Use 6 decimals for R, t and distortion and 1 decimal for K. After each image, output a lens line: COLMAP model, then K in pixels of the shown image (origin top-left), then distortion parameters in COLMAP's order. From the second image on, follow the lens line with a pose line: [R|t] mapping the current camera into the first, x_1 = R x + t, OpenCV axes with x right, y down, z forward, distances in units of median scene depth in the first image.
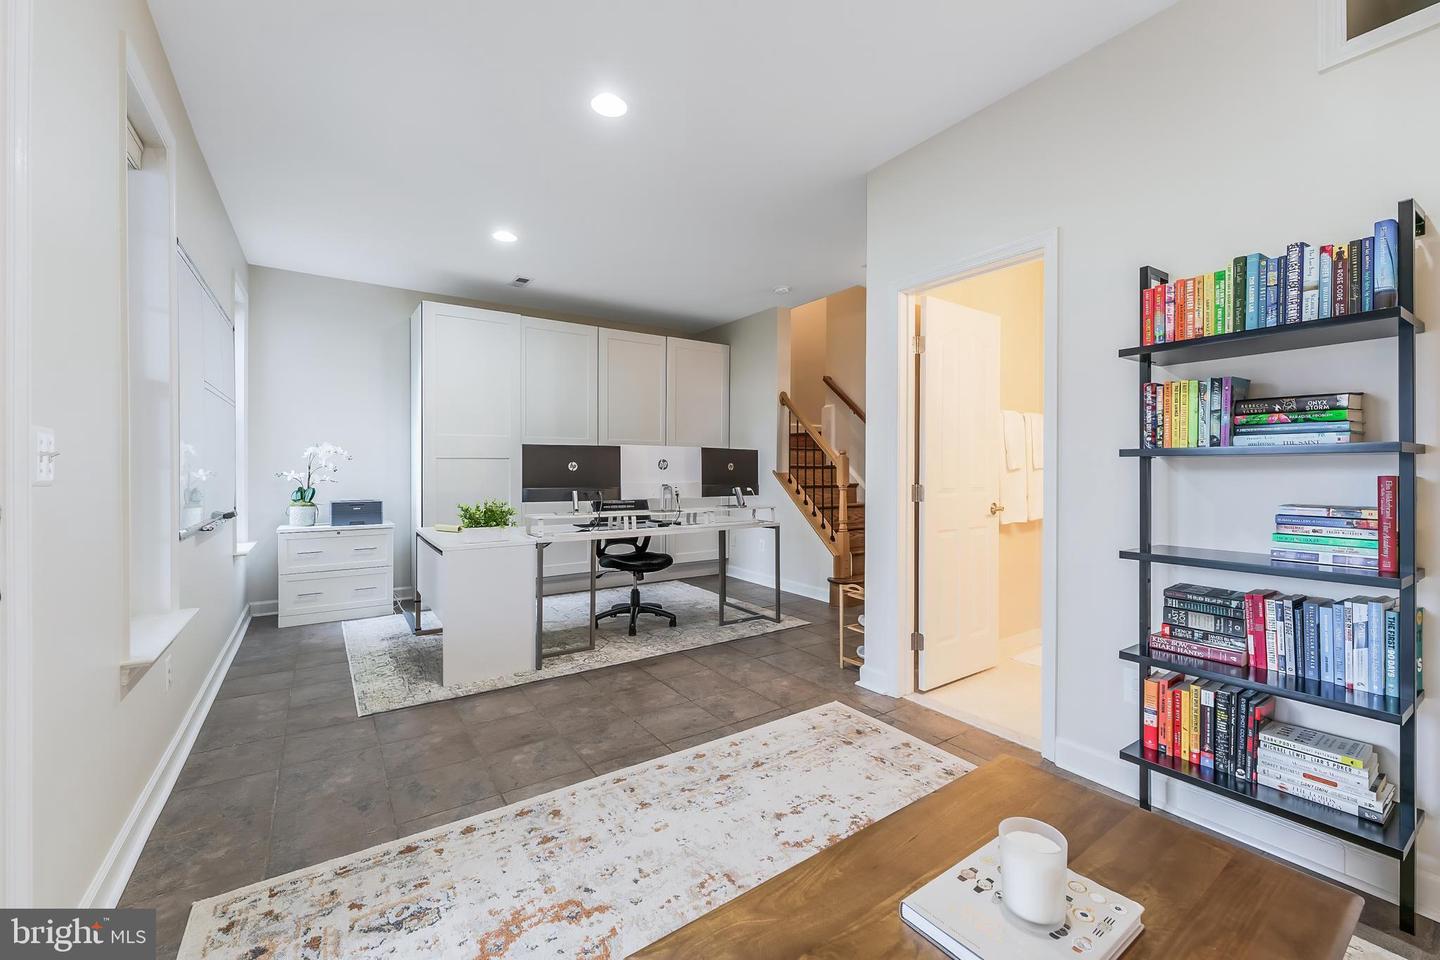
lens RADIAL K [[582.9, 0, 725.3], [0, 582.9, 471.3], [0, 0, 1]] dist [-0.000037, 0.000235]
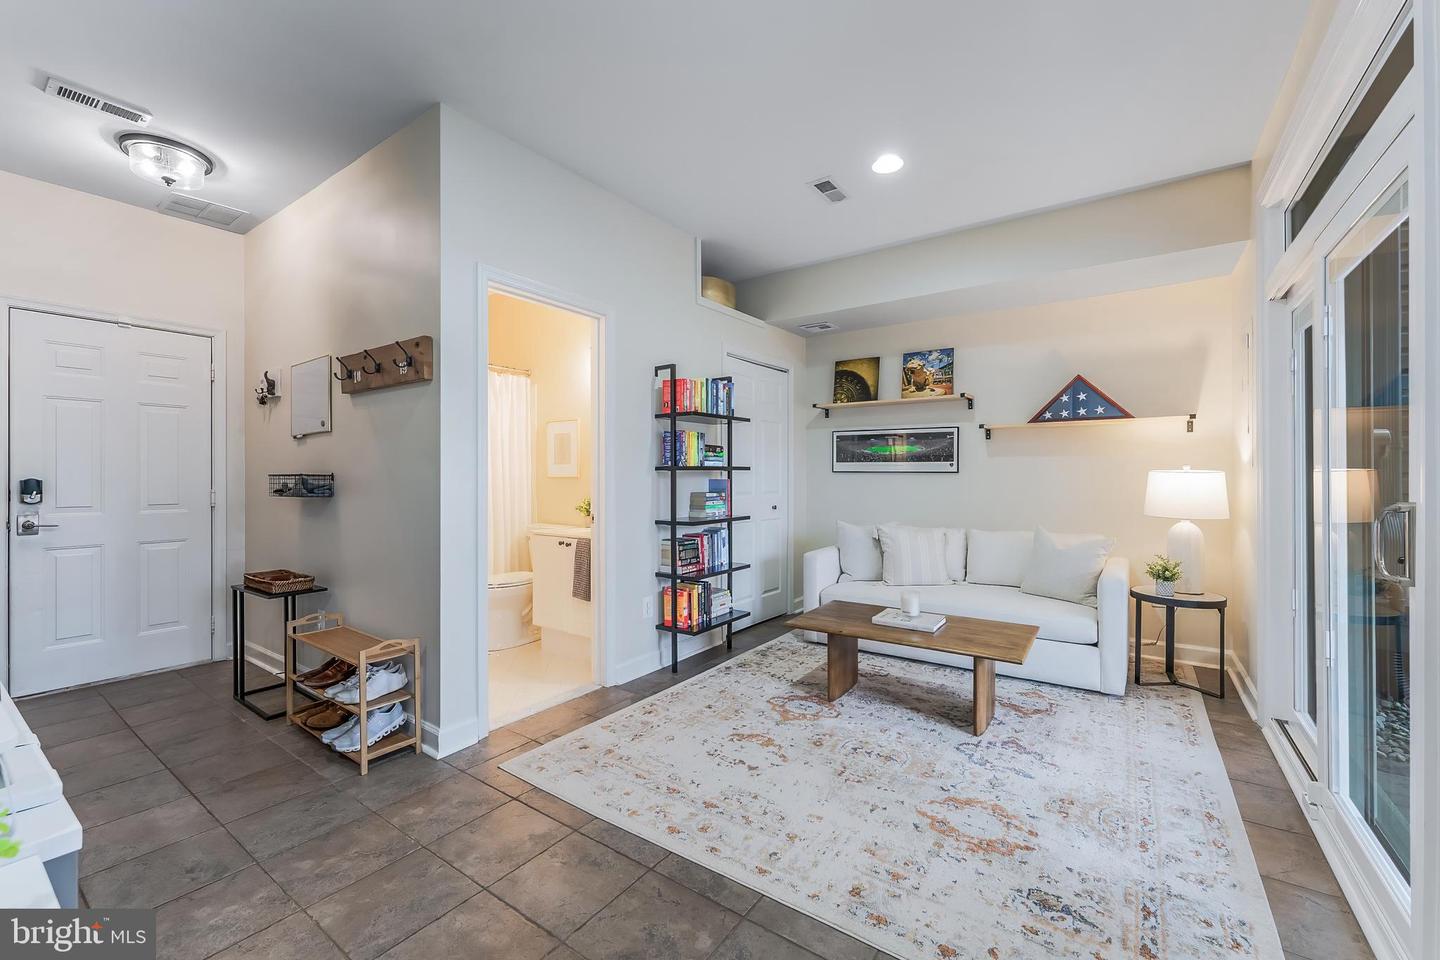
lens RADIAL K [[586.2, 0, 723.0], [0, 586.2, 474.6], [0, 0, 1]] dist [-0.000001, -0.000201]
pose [[-0.346320, 0.002270, 0.938114, -1.127608], [0.007697, 0.999970, 0.000422, -0.011685], [-0.938085, 0.007367, -0.346327, 1.632833]]
